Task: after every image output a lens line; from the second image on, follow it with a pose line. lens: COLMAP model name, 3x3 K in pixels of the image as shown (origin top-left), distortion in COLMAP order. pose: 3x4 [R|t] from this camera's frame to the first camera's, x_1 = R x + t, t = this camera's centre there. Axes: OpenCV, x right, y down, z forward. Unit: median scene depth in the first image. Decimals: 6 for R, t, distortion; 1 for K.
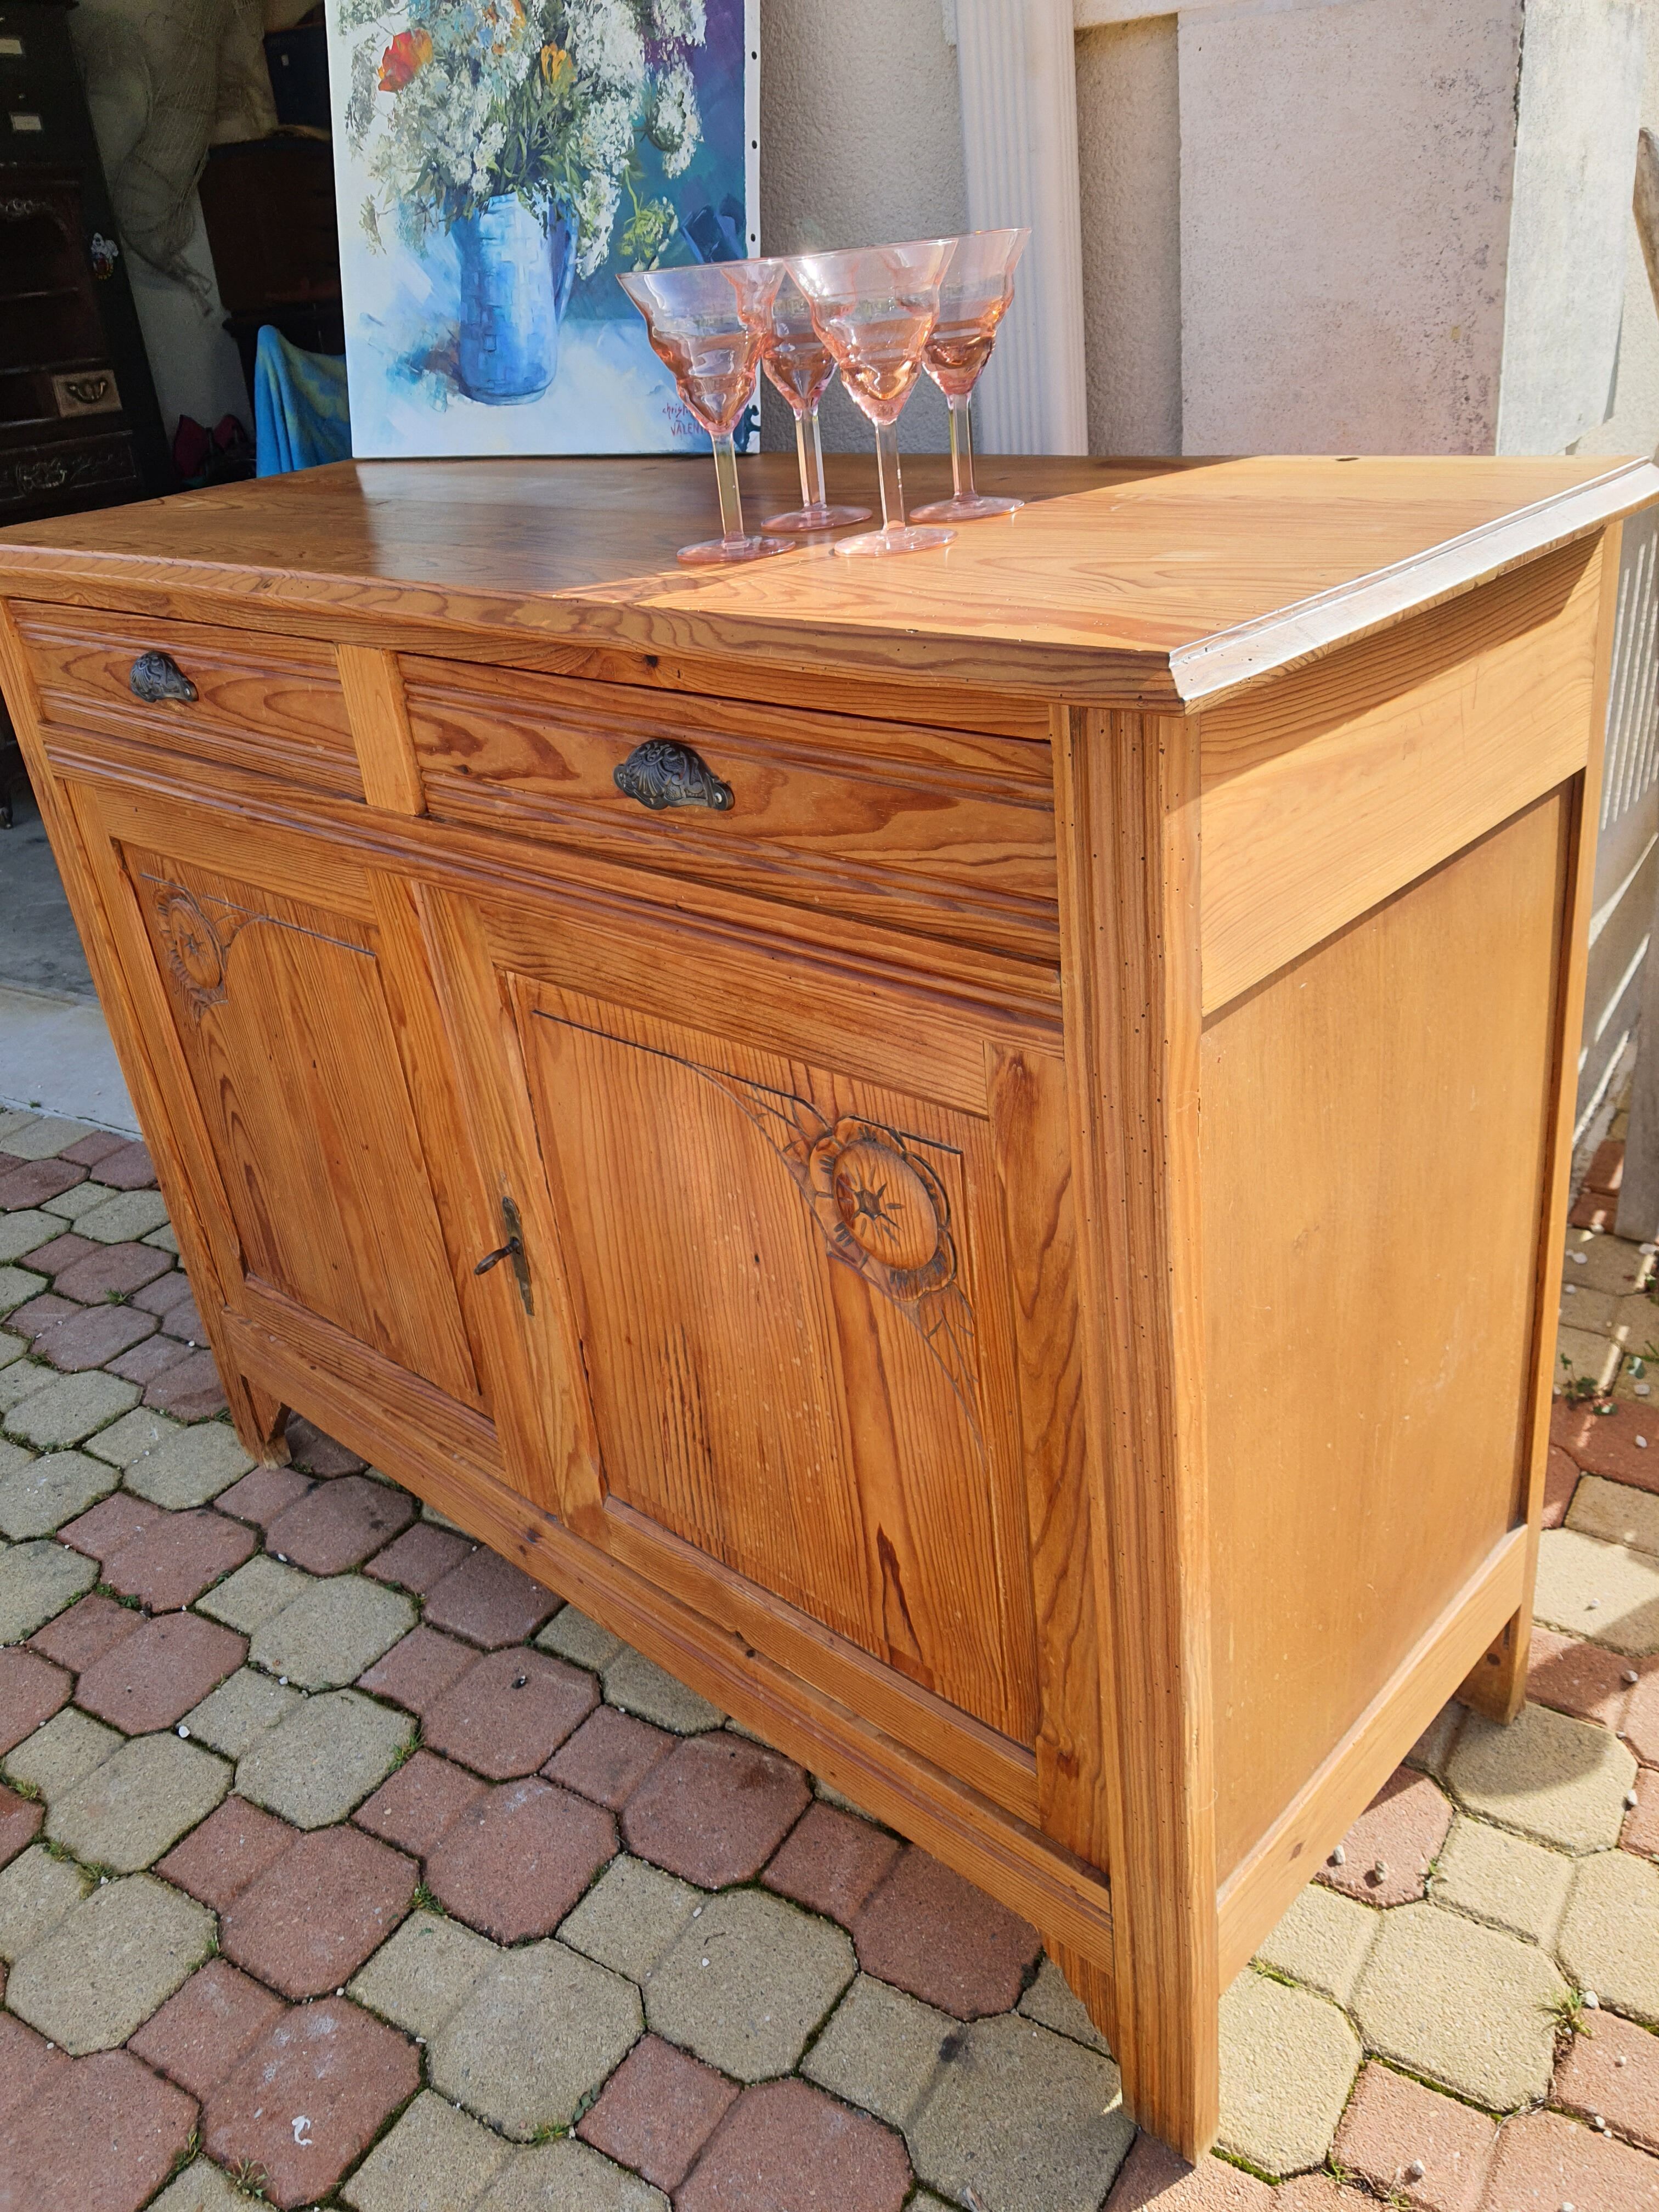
lens RADIAL K [[1815.7, 0, 832.9], [0, 1815.7, 1062.5], [0, 0, 1]] dist [0.060077, -0.109394]
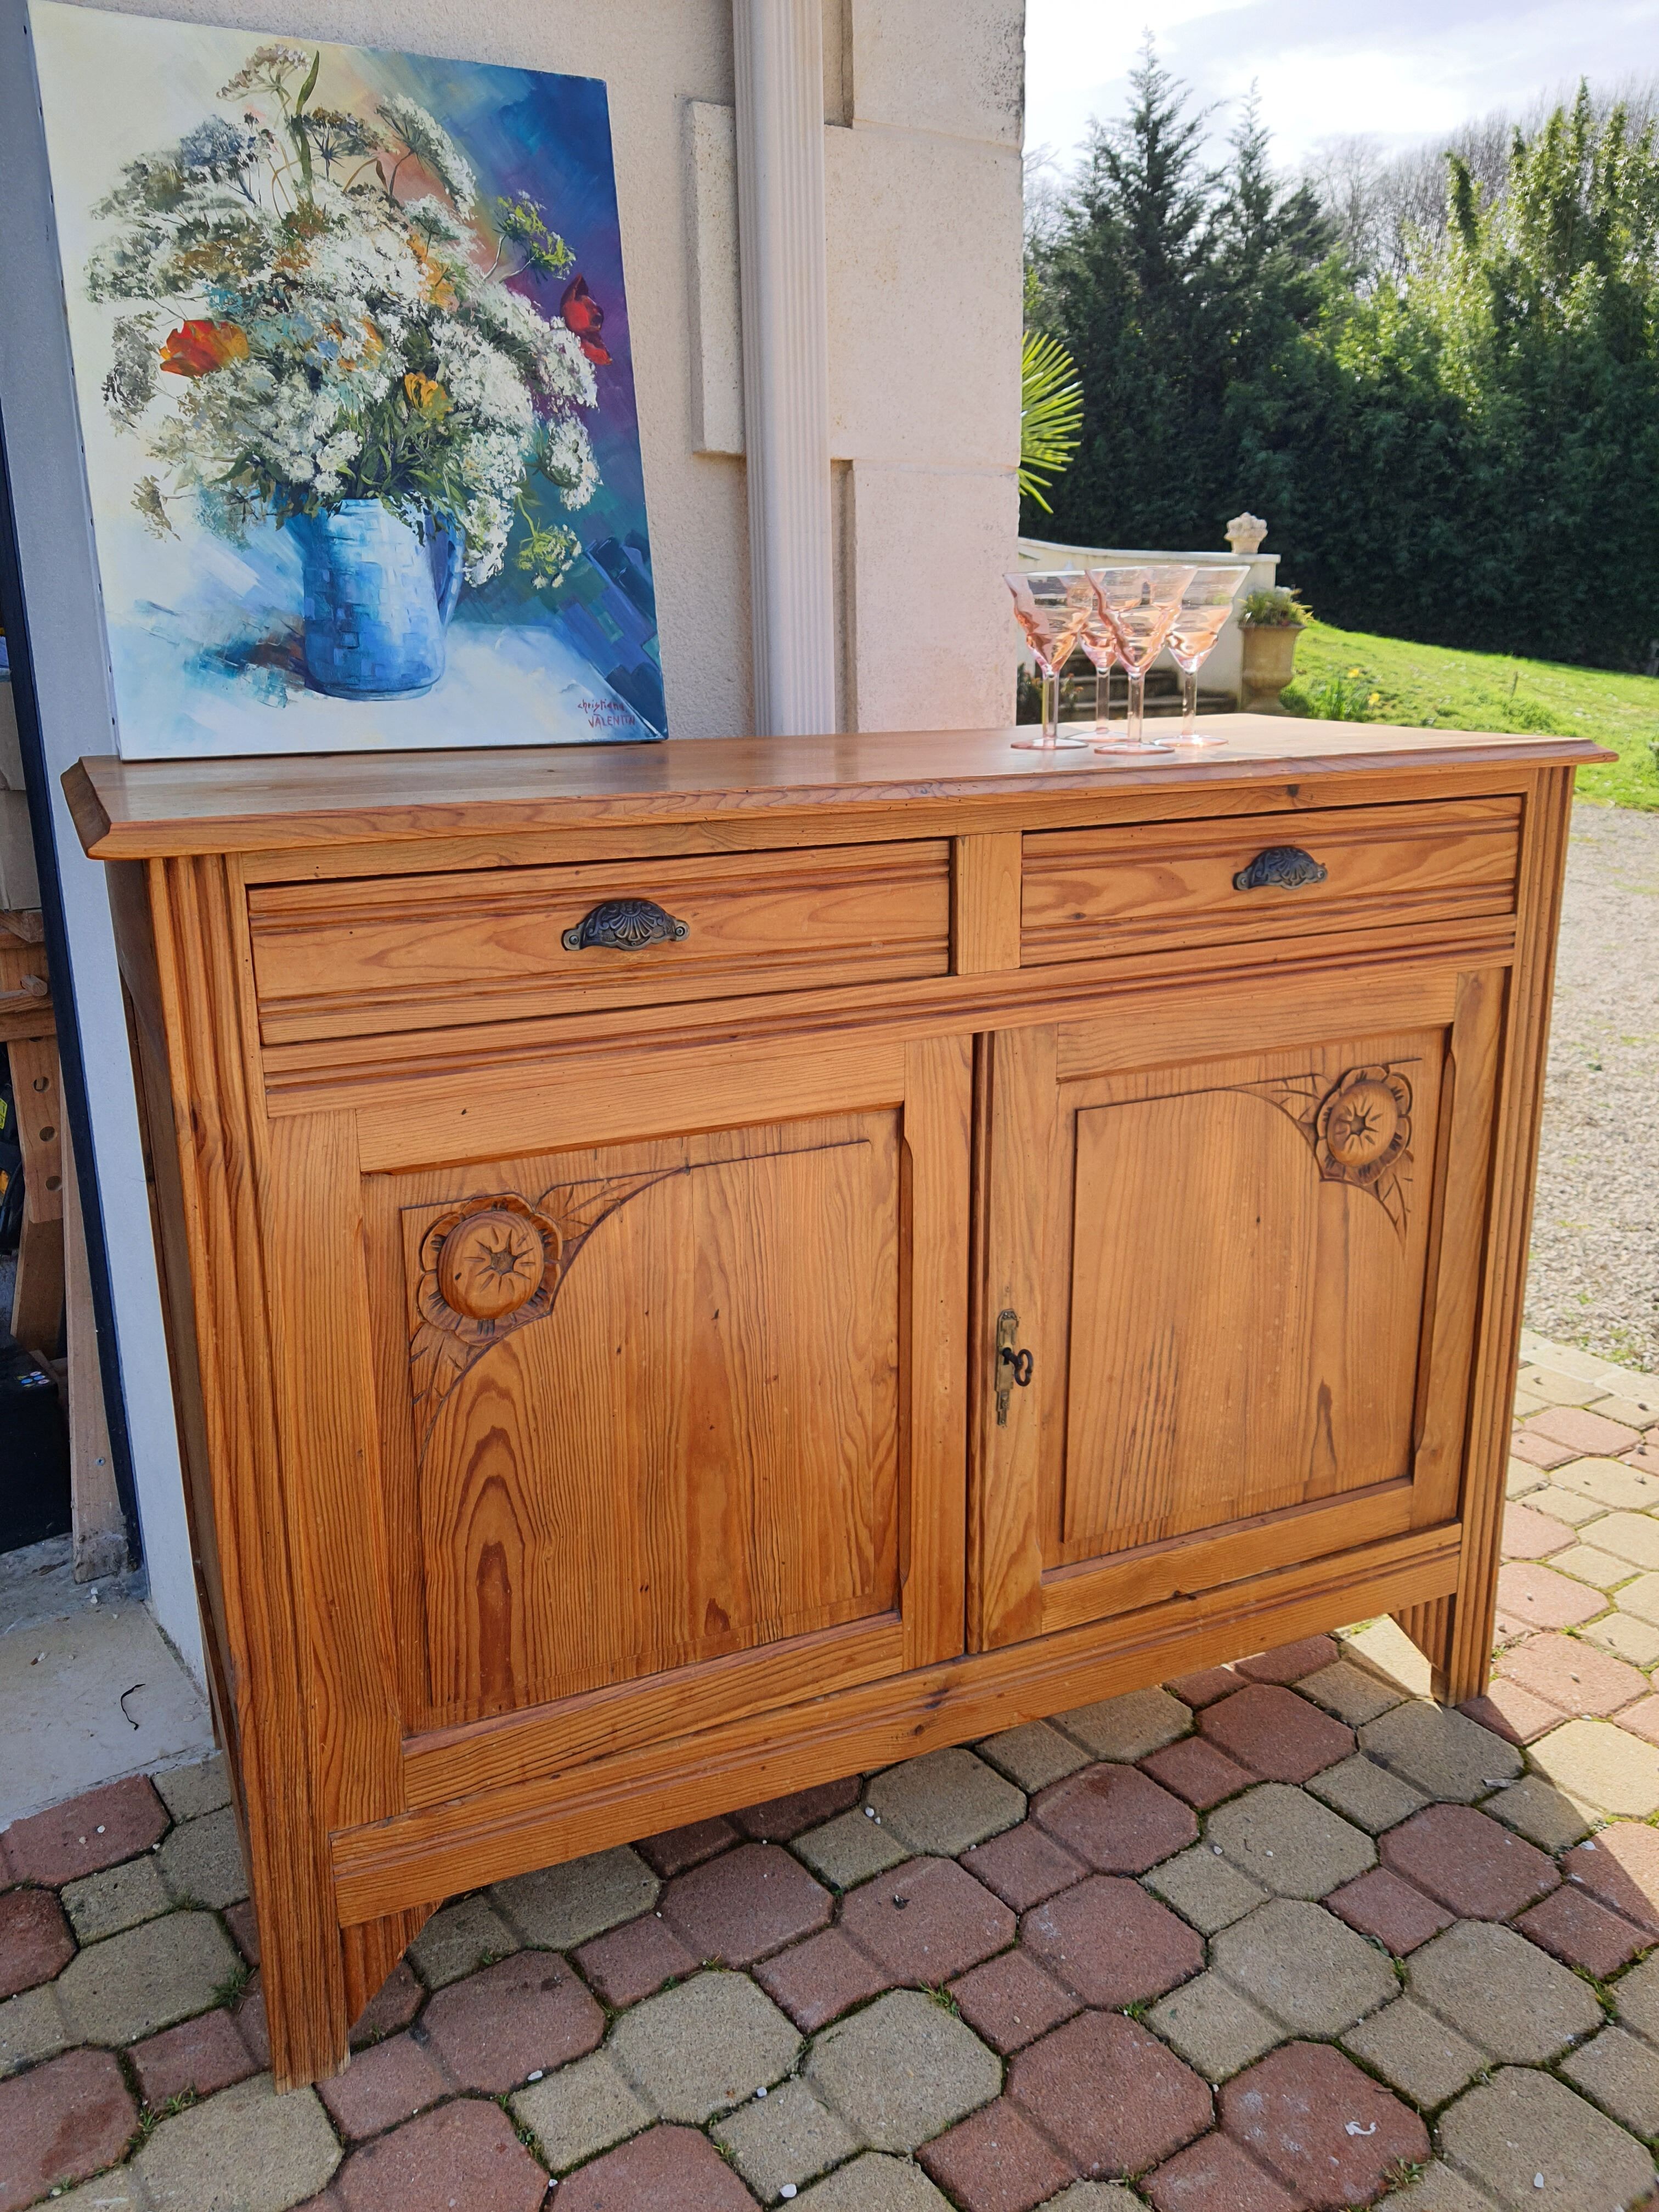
lens RADIAL K [[1780.9, 0, 856.8], [0, 1780.9, 1059.7], [0, 0, 1]] dist [0.080369, -0.132159]
pose [[0.349737, -0.136096, 0.926910, -1.086638], [0.373831, 0.927484, -0.004872, -0.090538], [-0.859031, 0.348212, 0.375252, 0.533919]]
